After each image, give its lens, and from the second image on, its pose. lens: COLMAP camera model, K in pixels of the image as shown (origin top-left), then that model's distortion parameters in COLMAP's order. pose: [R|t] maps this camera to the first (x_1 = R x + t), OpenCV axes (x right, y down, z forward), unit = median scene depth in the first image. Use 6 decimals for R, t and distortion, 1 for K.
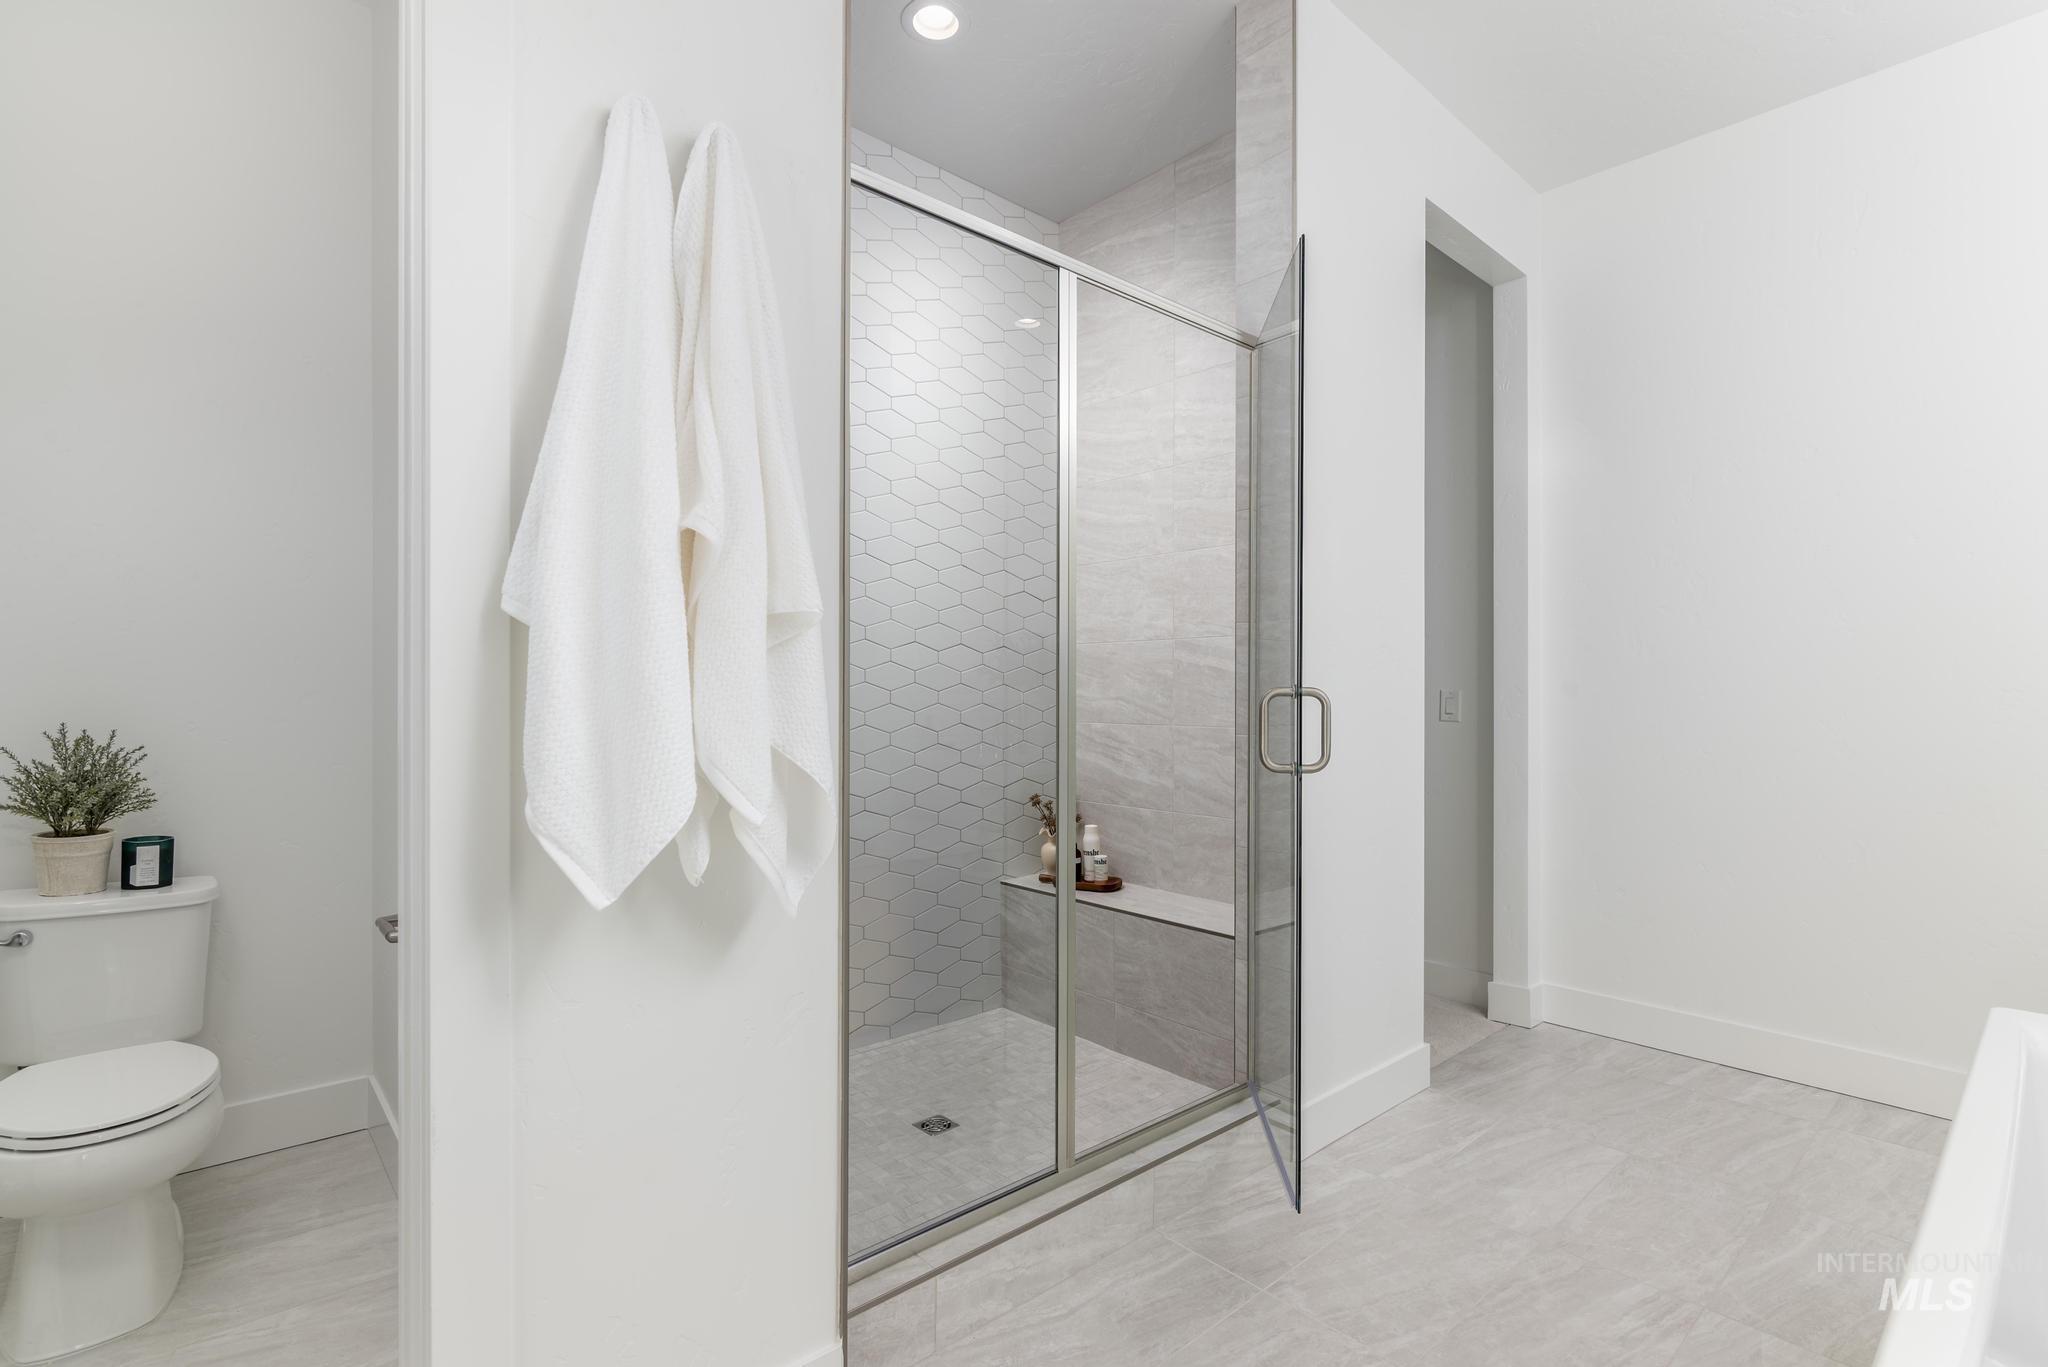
lens RADIAL K [[941.3, 0, 1024.9], [0, 941.3, 691.5], [0, 0, 1]] dist [-0.003635, 0.000375]
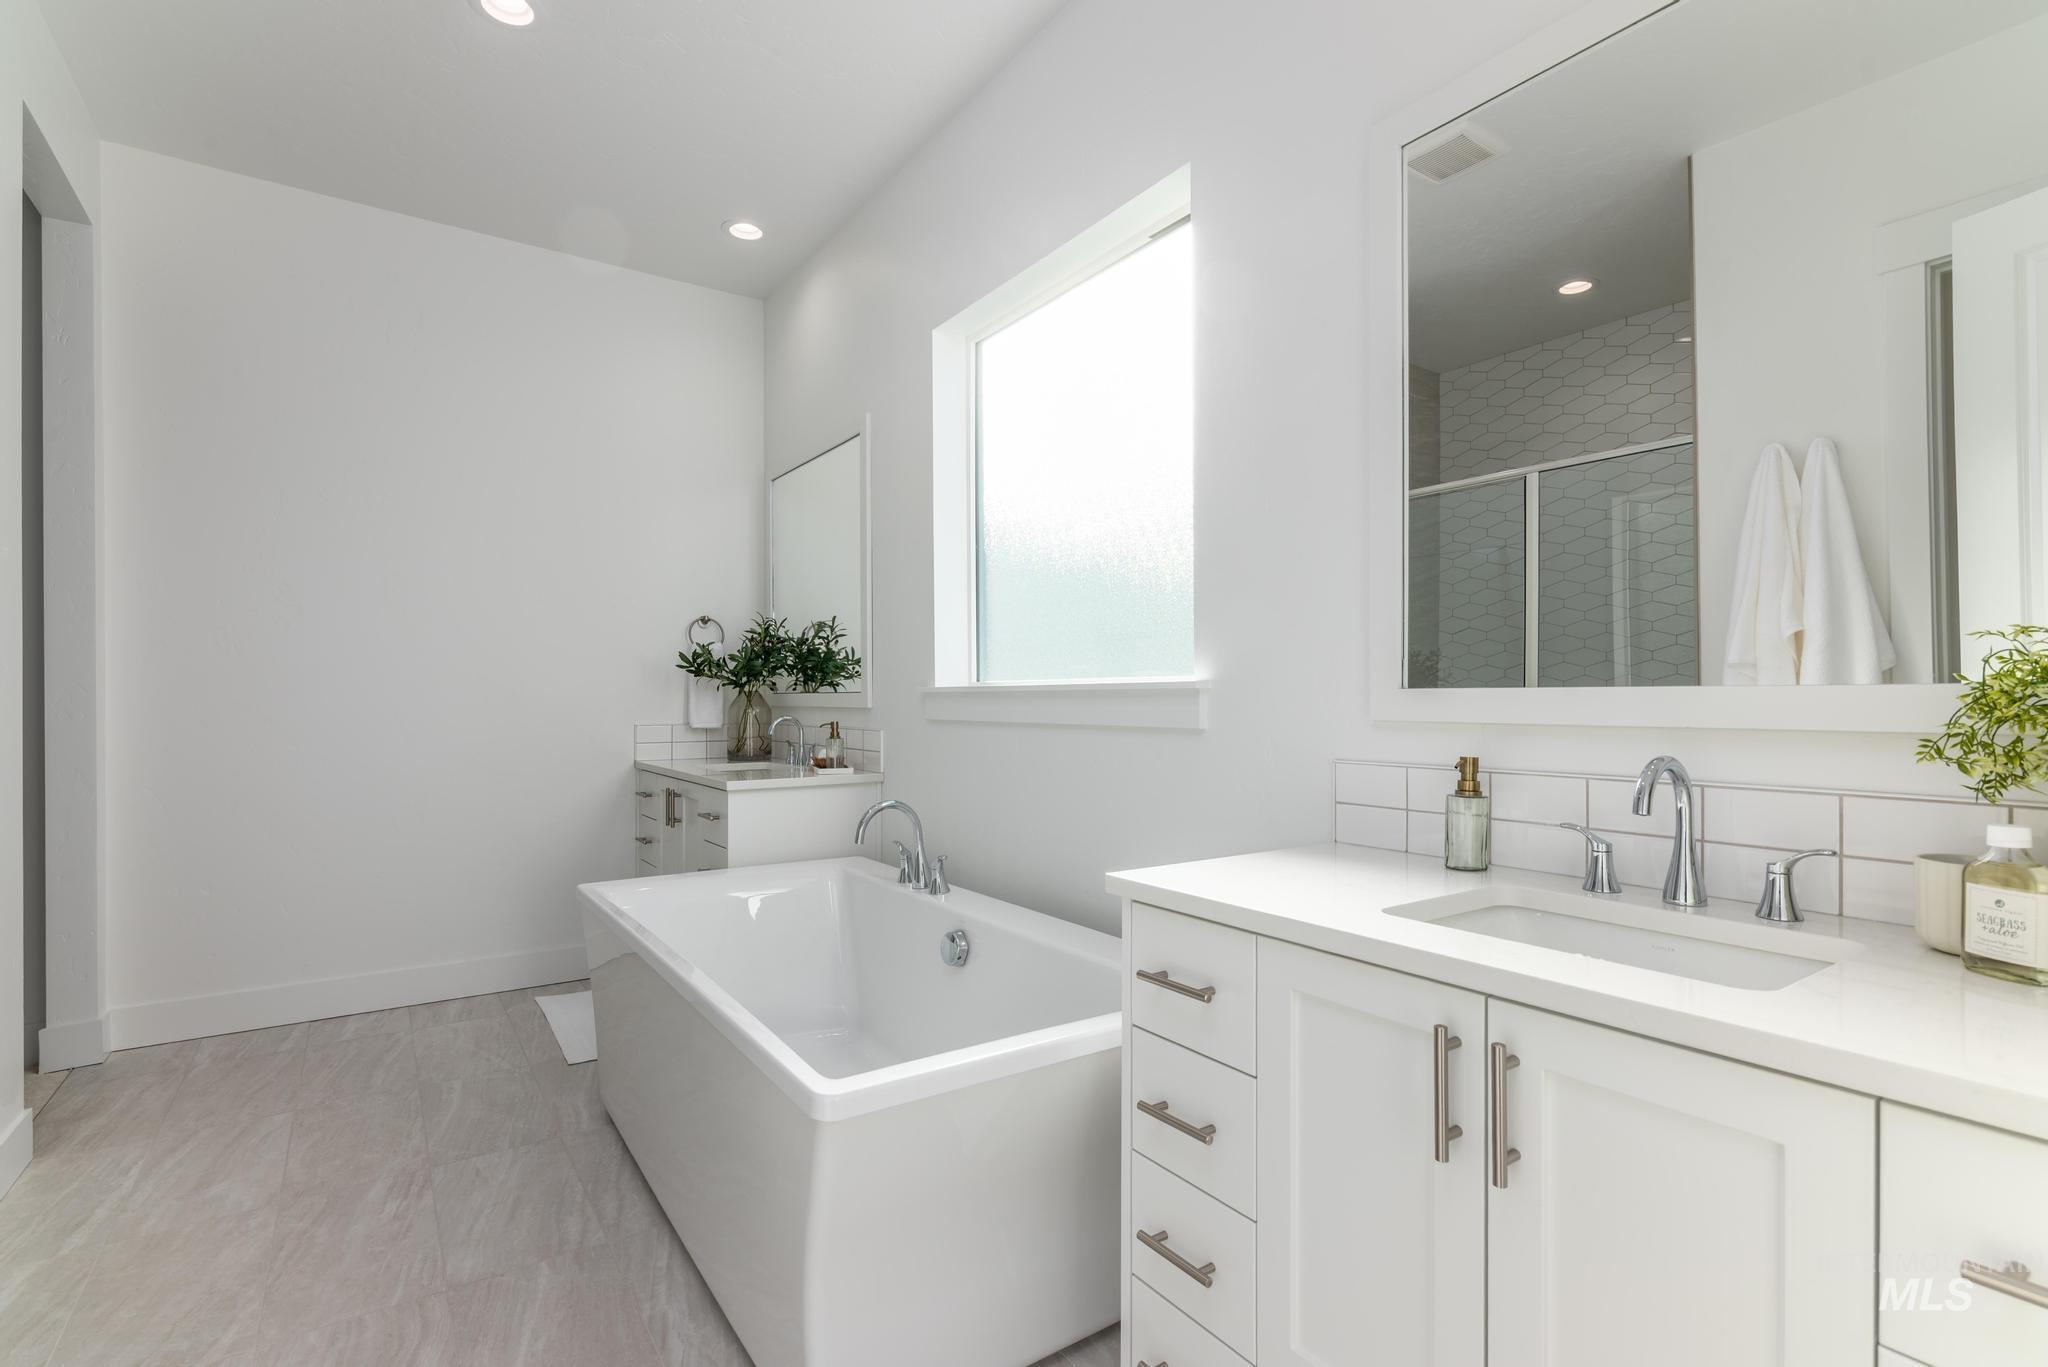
lens RADIAL K [[941.3, 0, 1024.1], [0, 941.3, 688.6], [0, 0, 1]] dist [-0.003635, 0.000375]
pose [[0.118162, 0.004735, 0.992983, -0.338419], [-0.002818, 0.999986, -0.004433, 0.005632], [-0.992990, -0.002274, 0.118174, 0.034462]]
